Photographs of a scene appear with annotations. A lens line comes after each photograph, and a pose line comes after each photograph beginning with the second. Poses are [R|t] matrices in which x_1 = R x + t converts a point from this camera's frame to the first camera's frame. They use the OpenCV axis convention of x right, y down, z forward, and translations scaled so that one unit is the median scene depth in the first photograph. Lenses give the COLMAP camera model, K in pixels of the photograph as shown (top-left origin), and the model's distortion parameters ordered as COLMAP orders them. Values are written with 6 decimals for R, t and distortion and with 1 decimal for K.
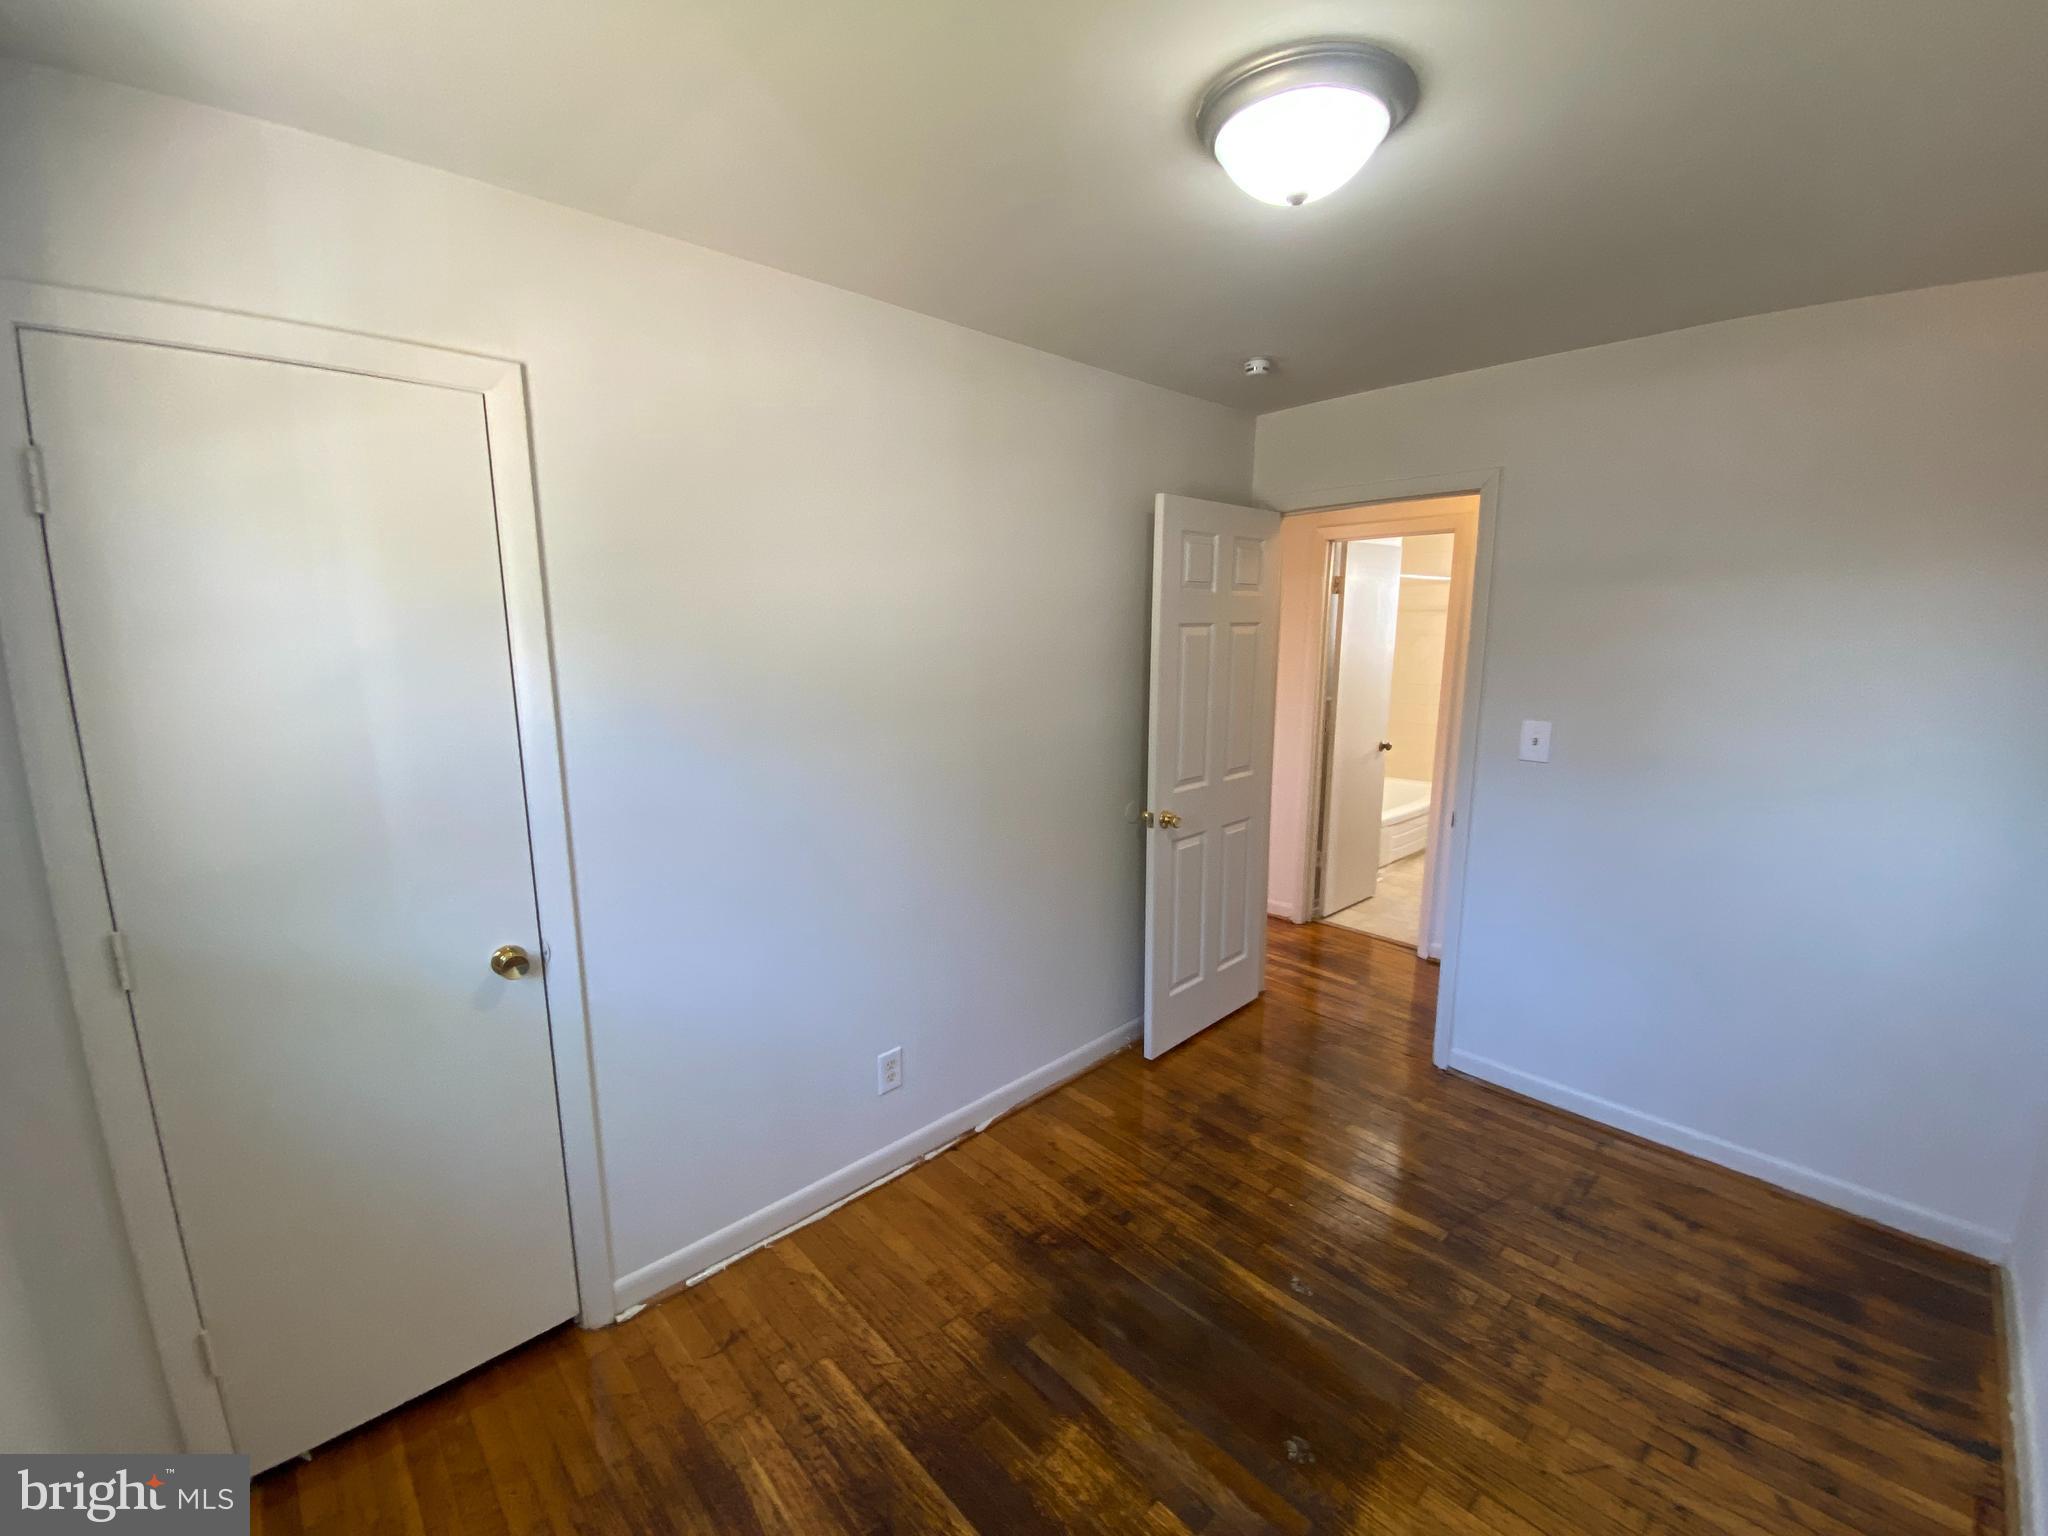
lens RADIAL K [[835.2, 0, 1028.6], [0, 835.2, 763.8], [0, 0, 1]] dist [0.046866, -0.028837]
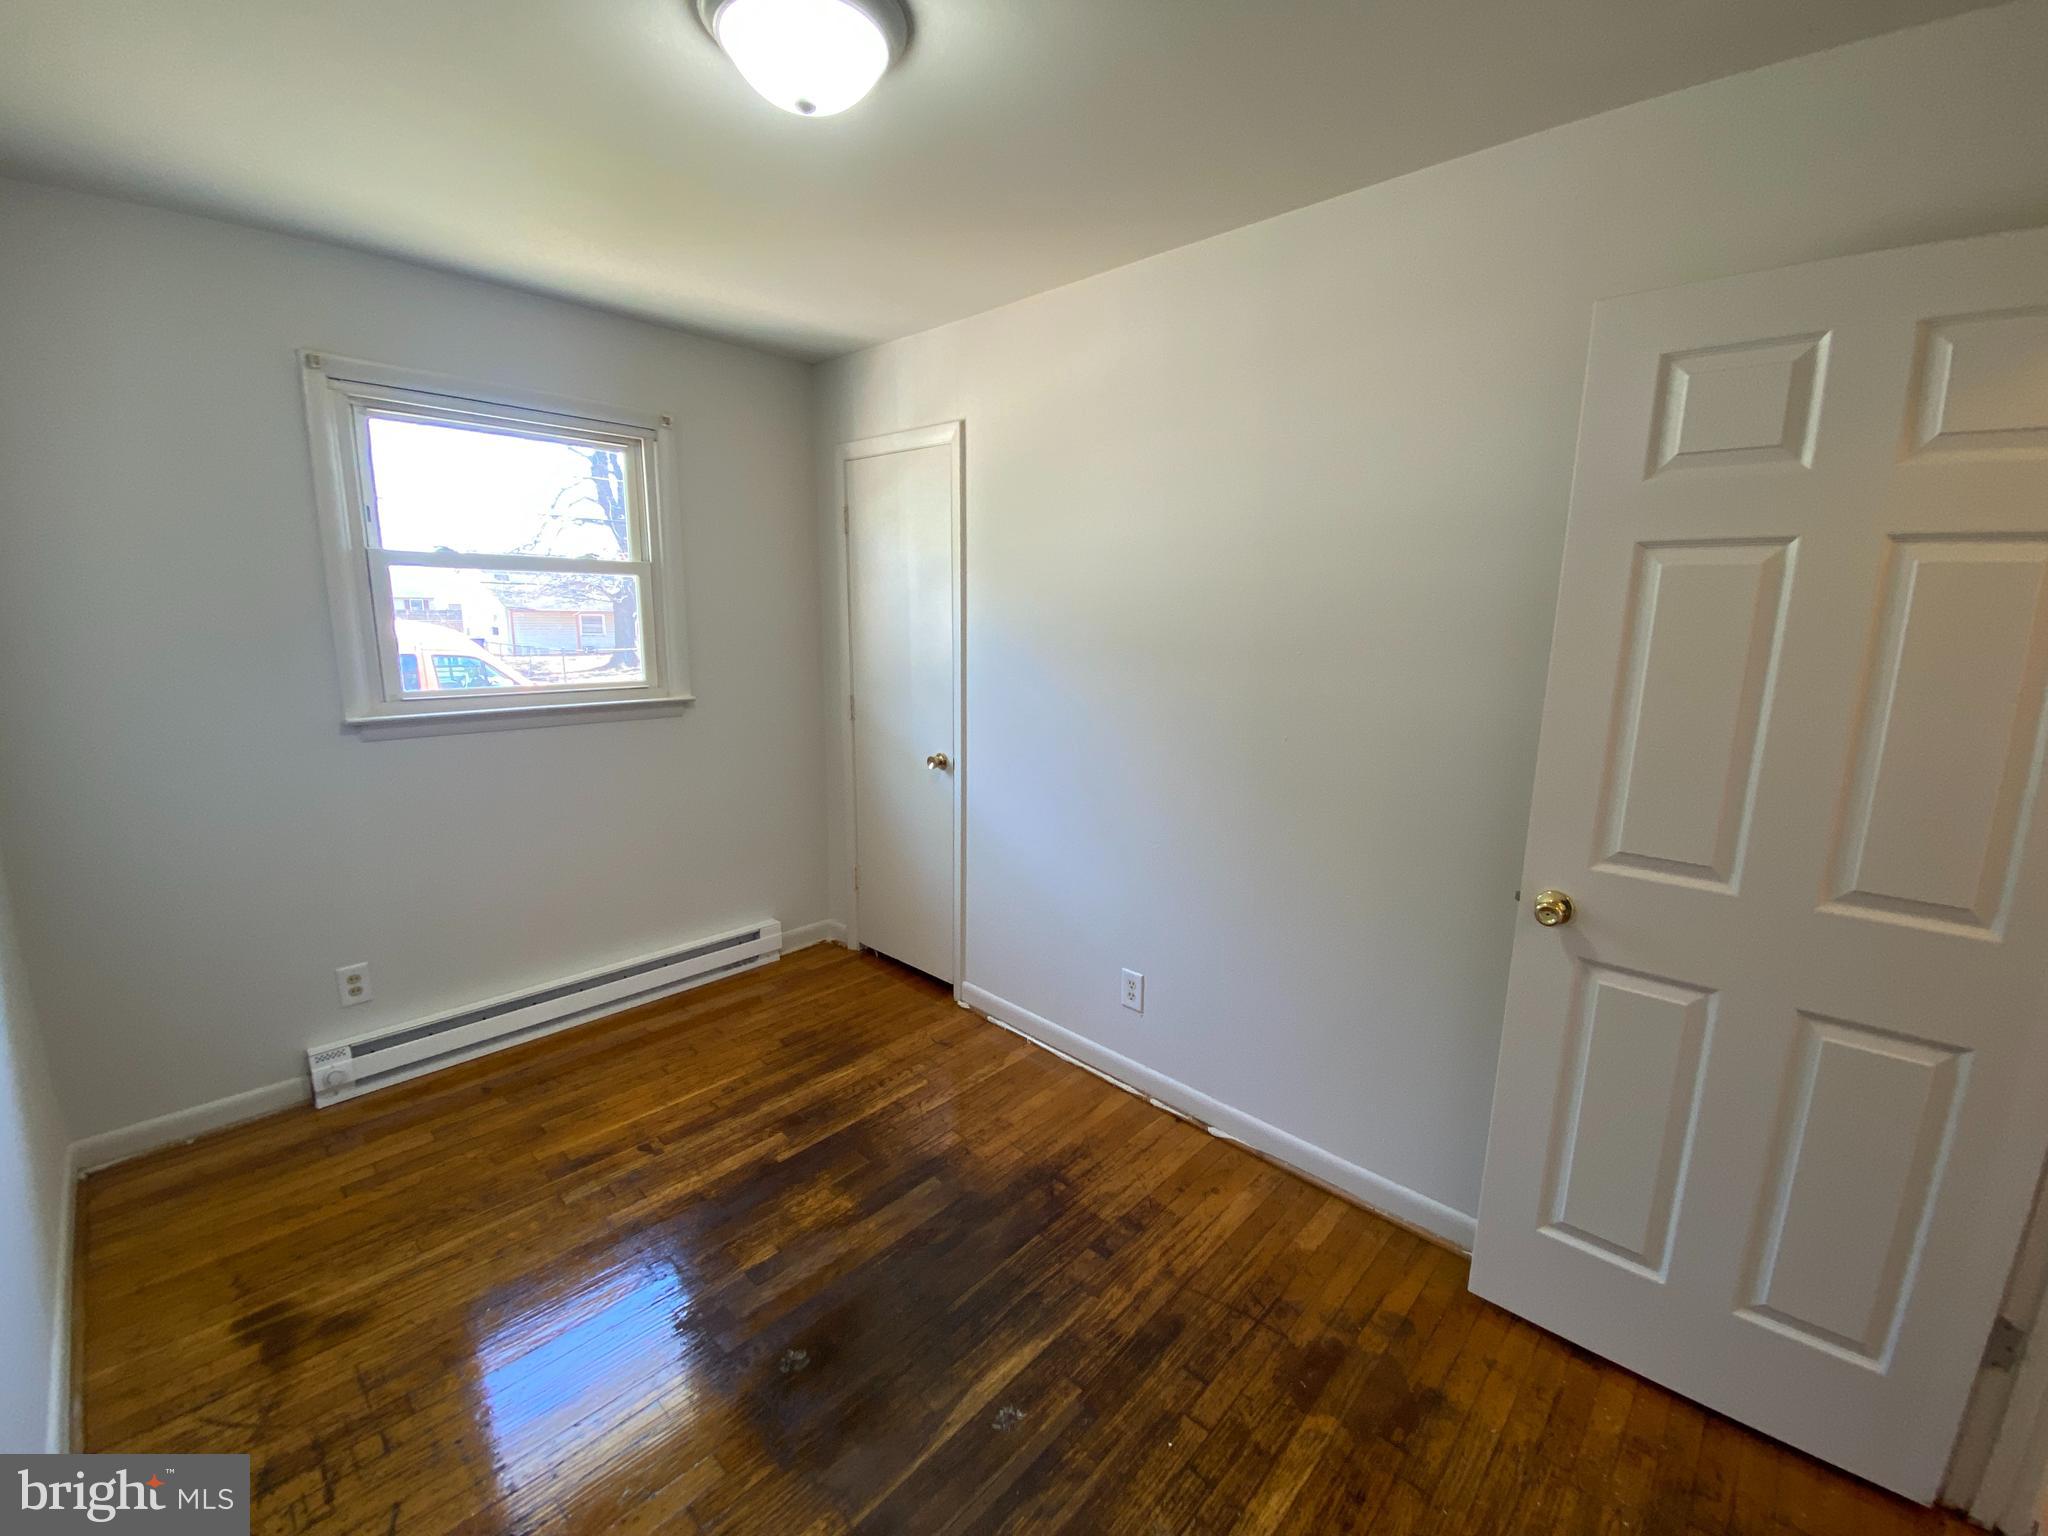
lens RADIAL K [[831.4, 0, 1024.0], [0, 831.4, 768.0], [0, 0, 1]] dist [0.028310, -0.023792]
pose [[0.067790, 0.189842, -0.979472, 0.874150], [-0.190427, 0.966144, 0.174079, -0.065978], [0.979358, 0.174717, 0.101645, 0.780243]]
